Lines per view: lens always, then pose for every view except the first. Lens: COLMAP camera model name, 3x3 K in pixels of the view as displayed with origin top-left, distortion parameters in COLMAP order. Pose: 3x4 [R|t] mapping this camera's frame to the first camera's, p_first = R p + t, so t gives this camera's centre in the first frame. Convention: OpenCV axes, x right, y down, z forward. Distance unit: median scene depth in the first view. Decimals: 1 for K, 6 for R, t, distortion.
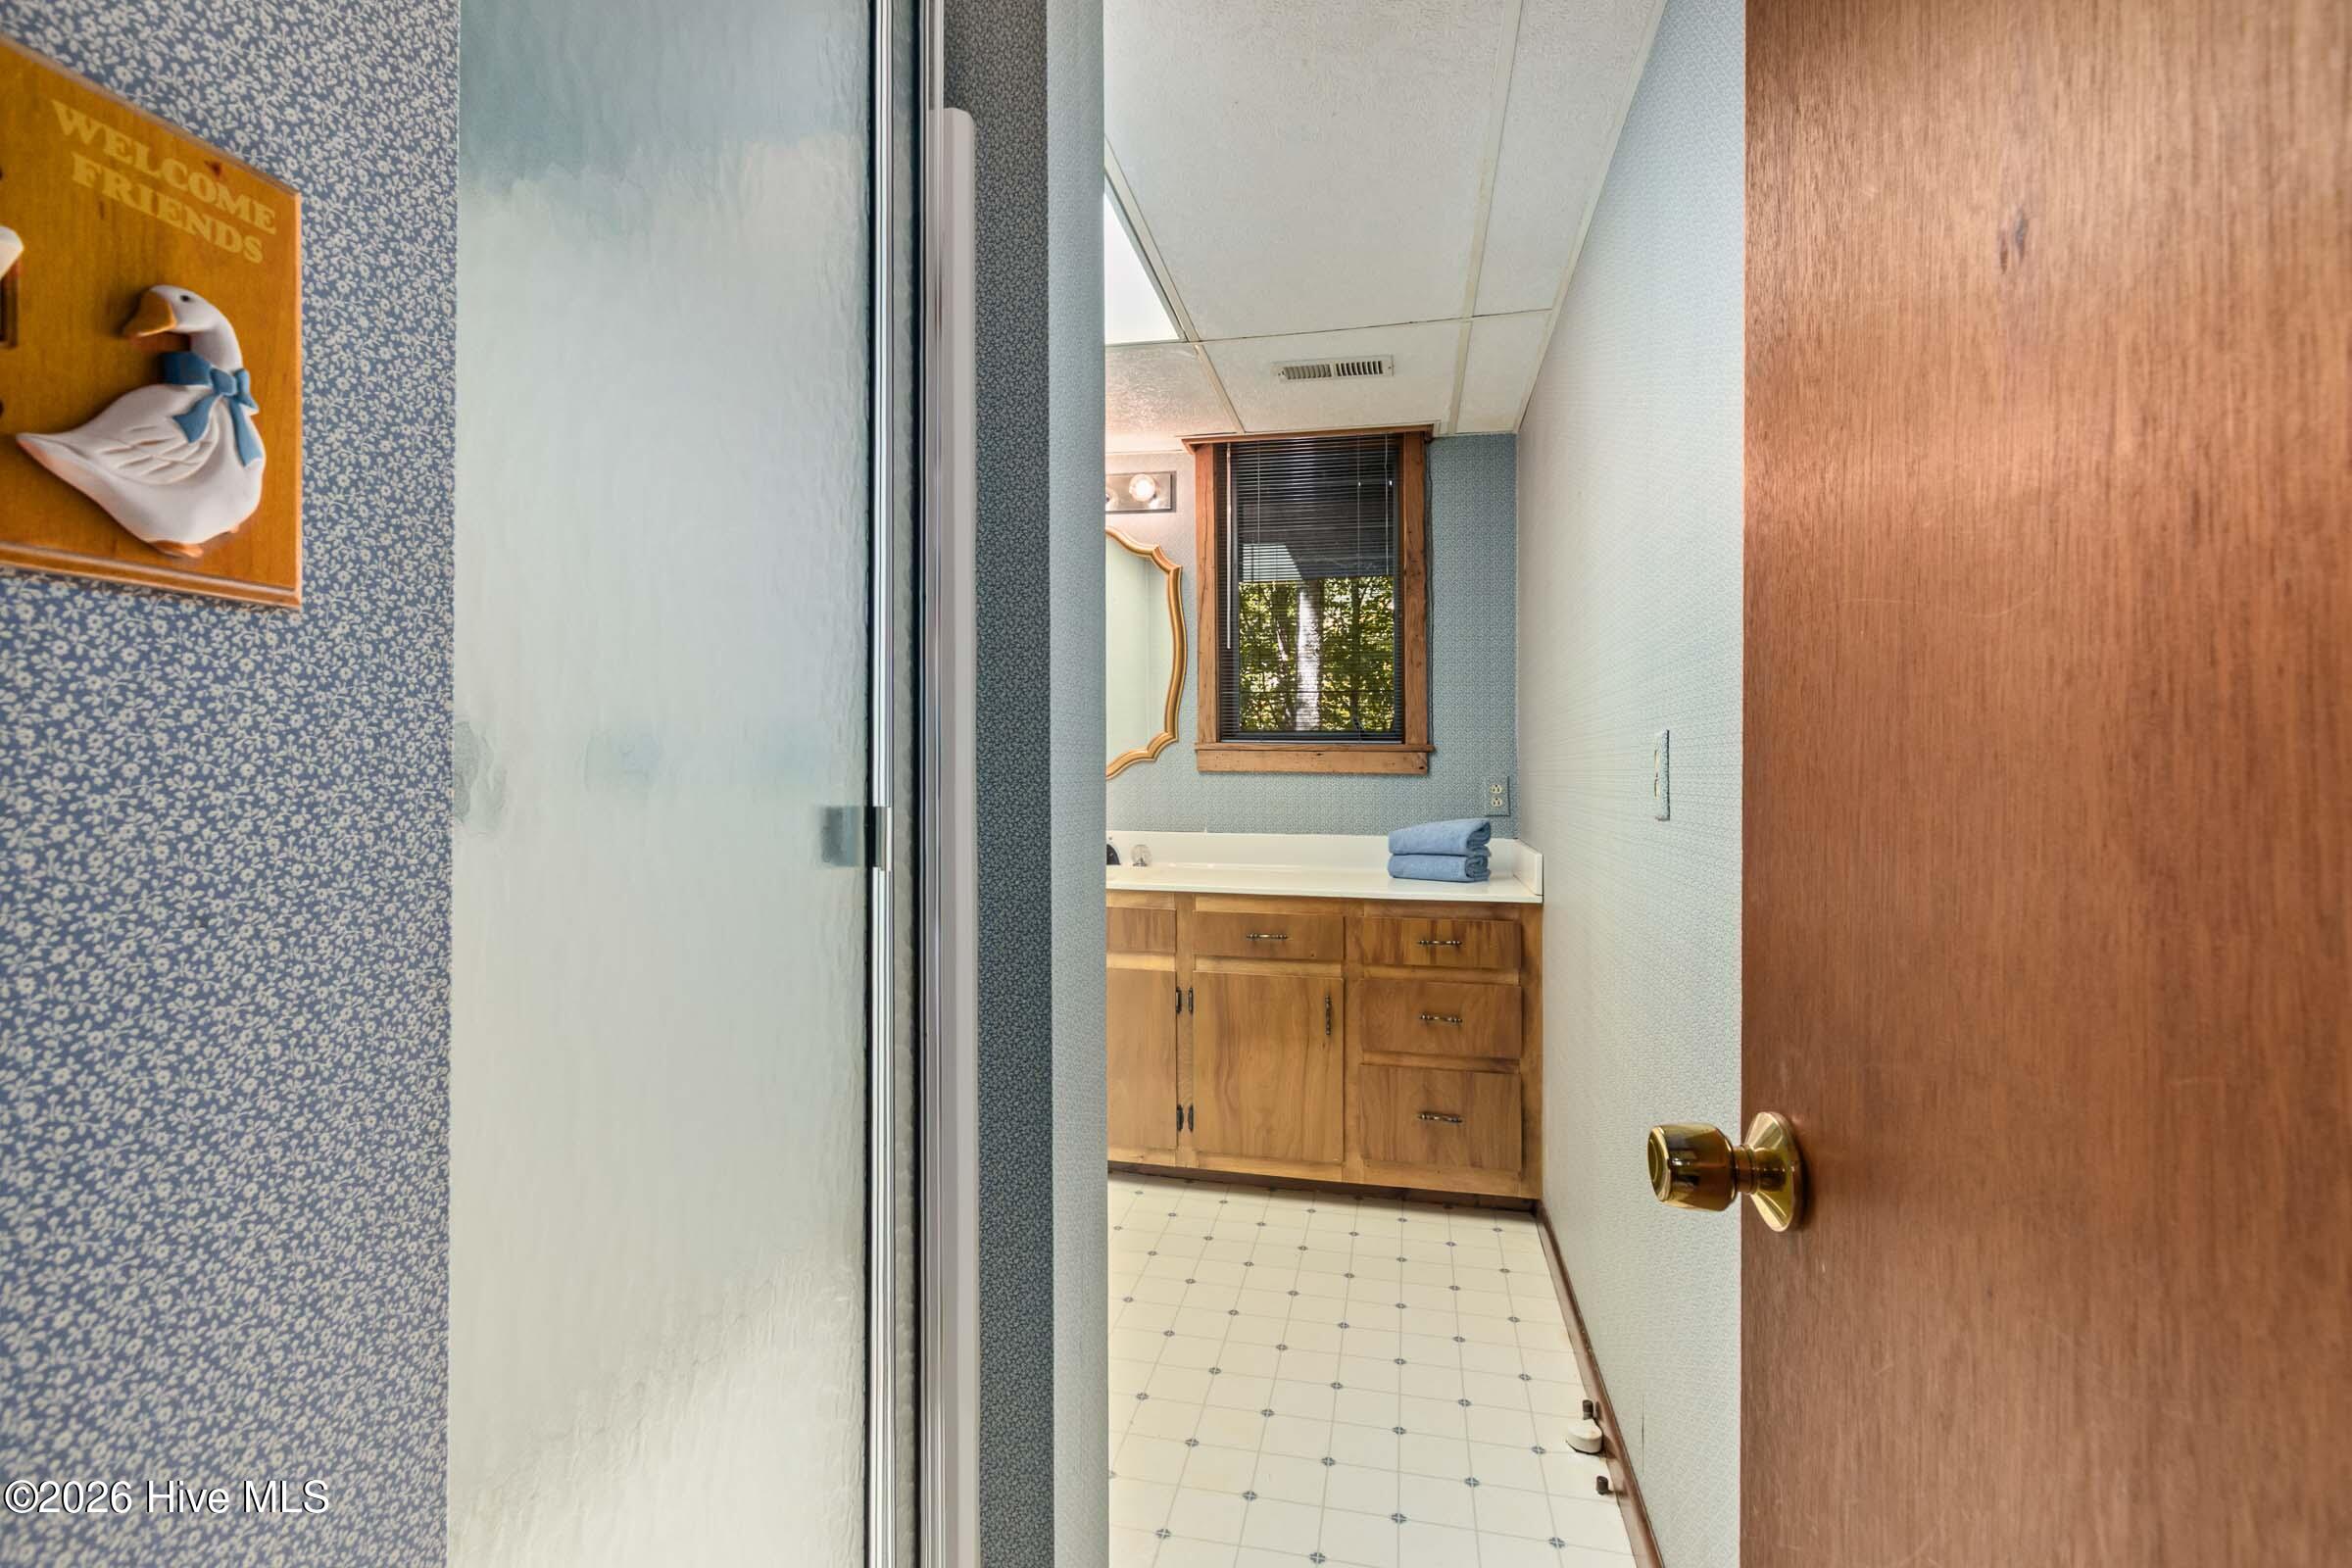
lens RADIAL K [[1122.0, 0, 1153.2], [0, 1122.0, 786.1], [0, 0, 1]] dist [0.002171, -0.000281]
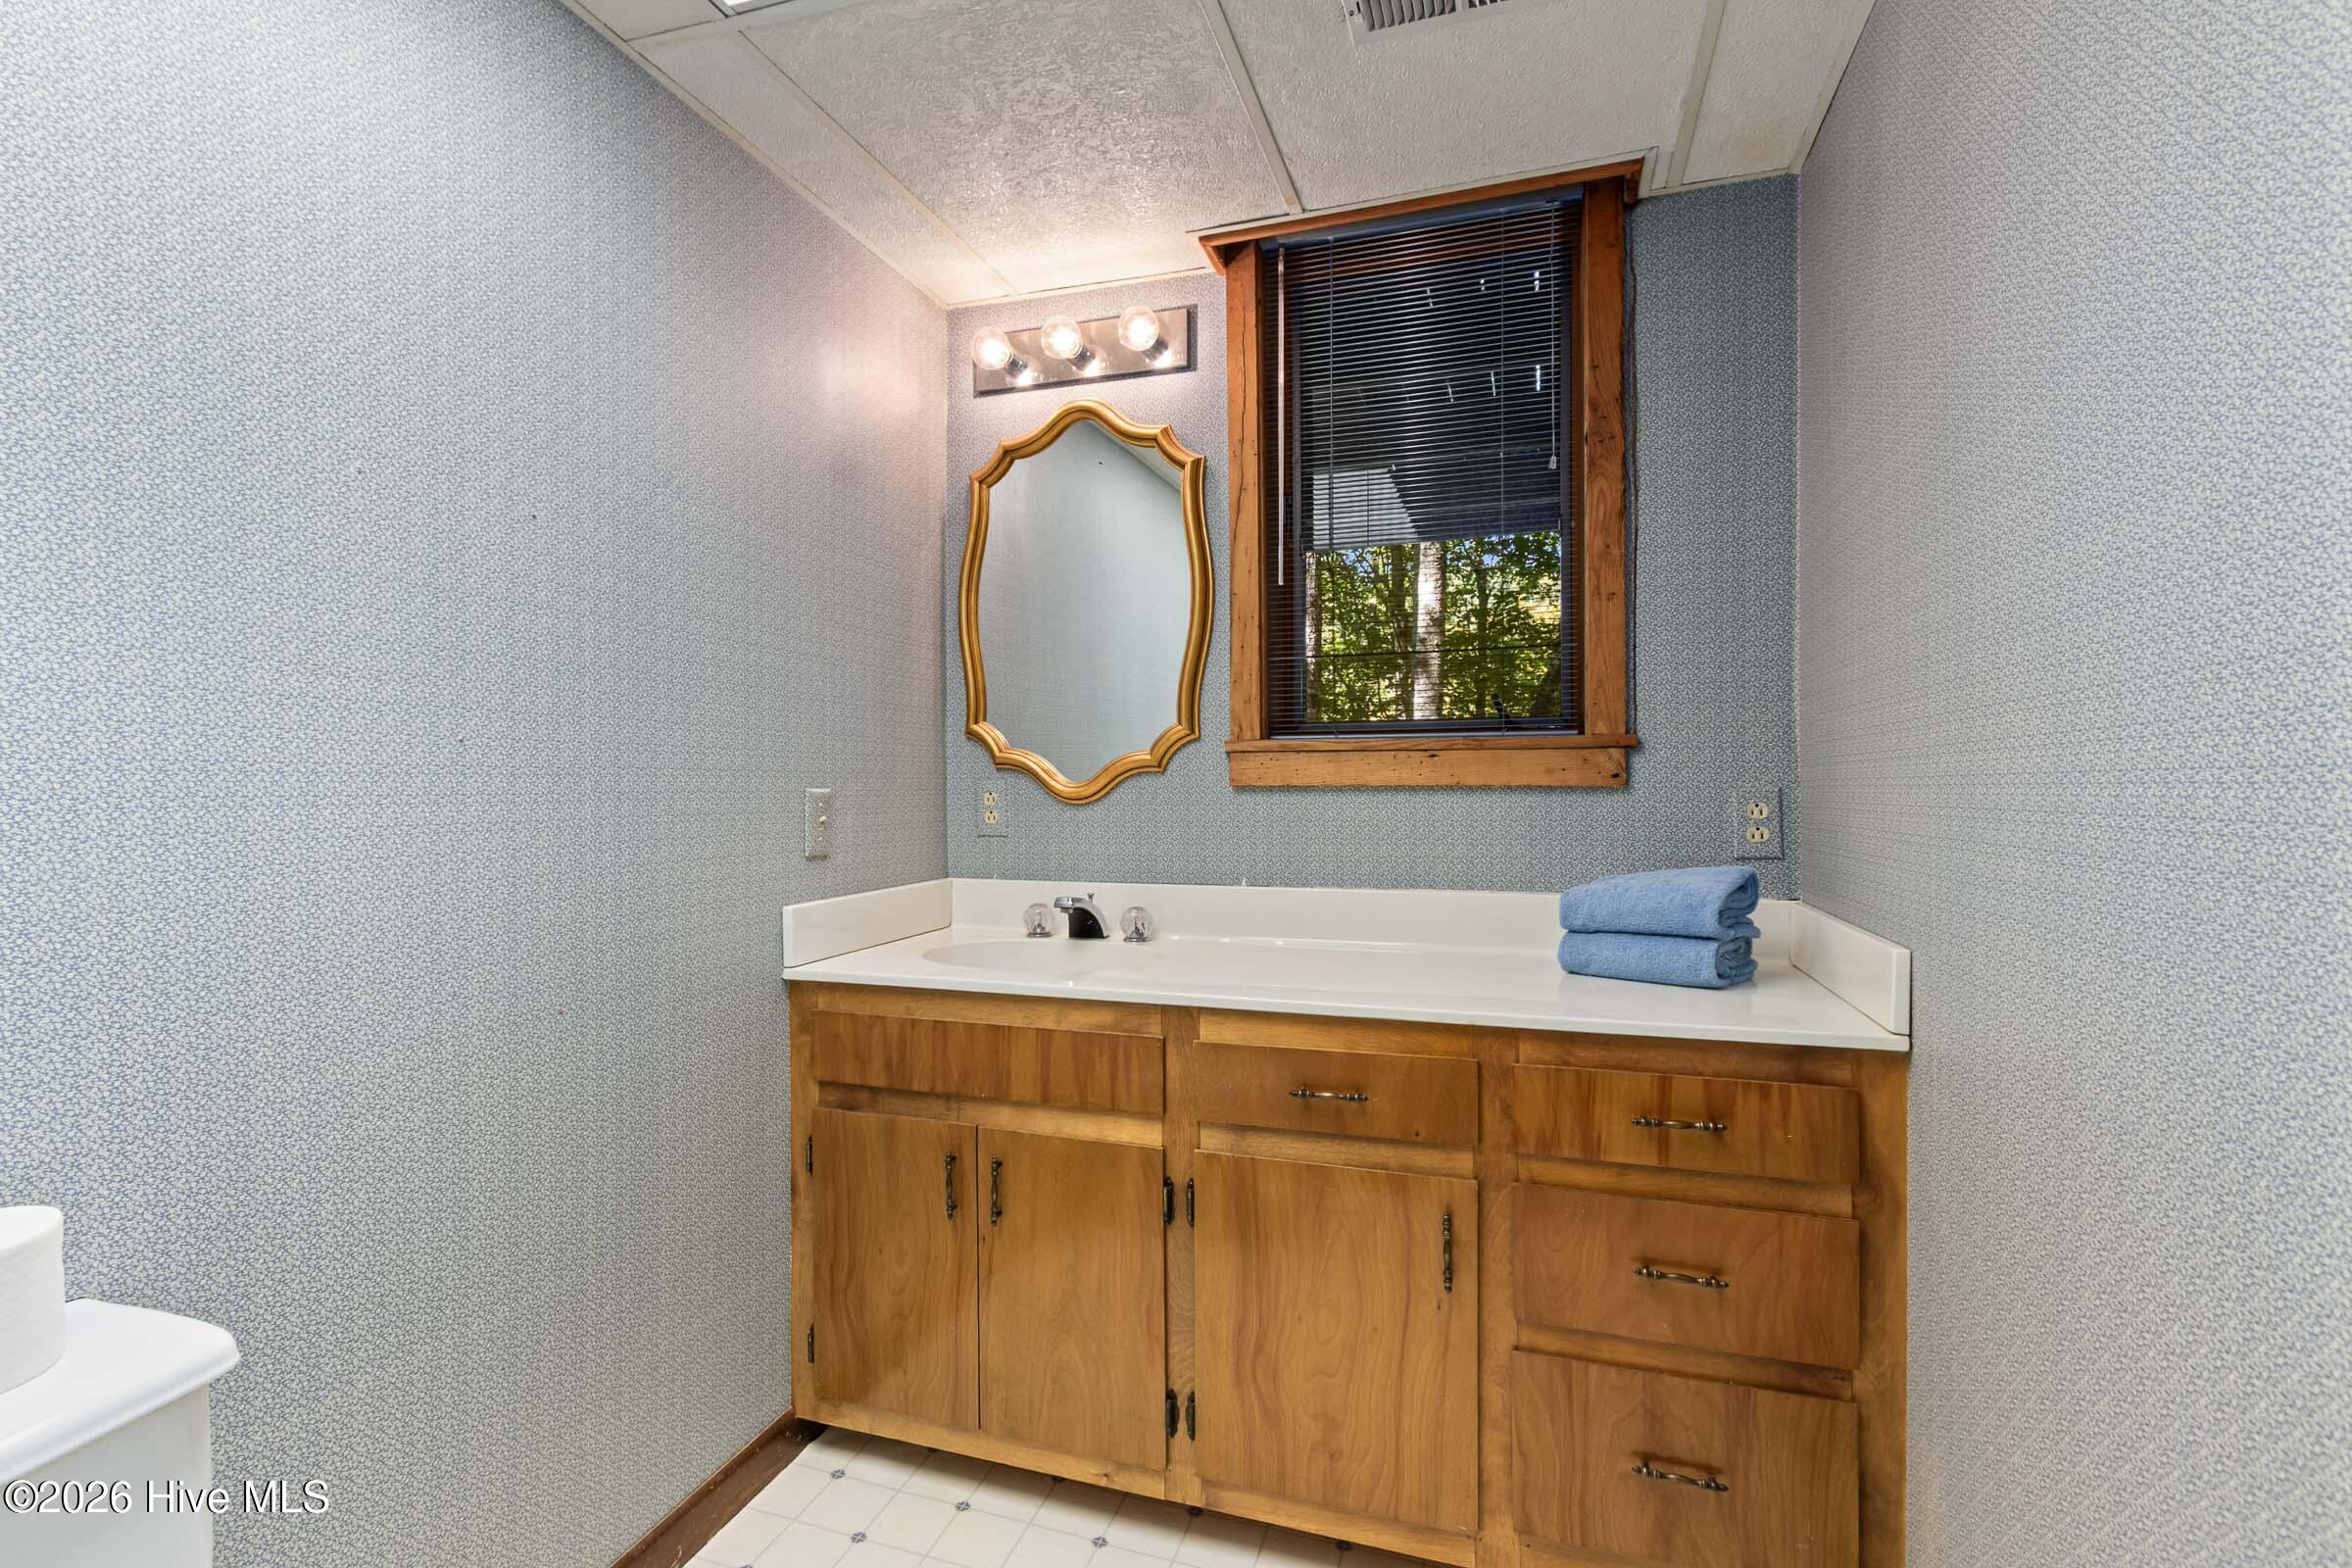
lens RADIAL K [[1122.3, 0, 1111.1], [0, 1122.3, 846.9], [0, 0, 1]] dist [0.007939, -0.000180]
pose [[0.990190, -0.006180, -0.139588, 0.062500], [0.011382, 0.999269, 0.036506, -0.003678], [0.139260, -0.037737, 0.989537, 0.389654]]
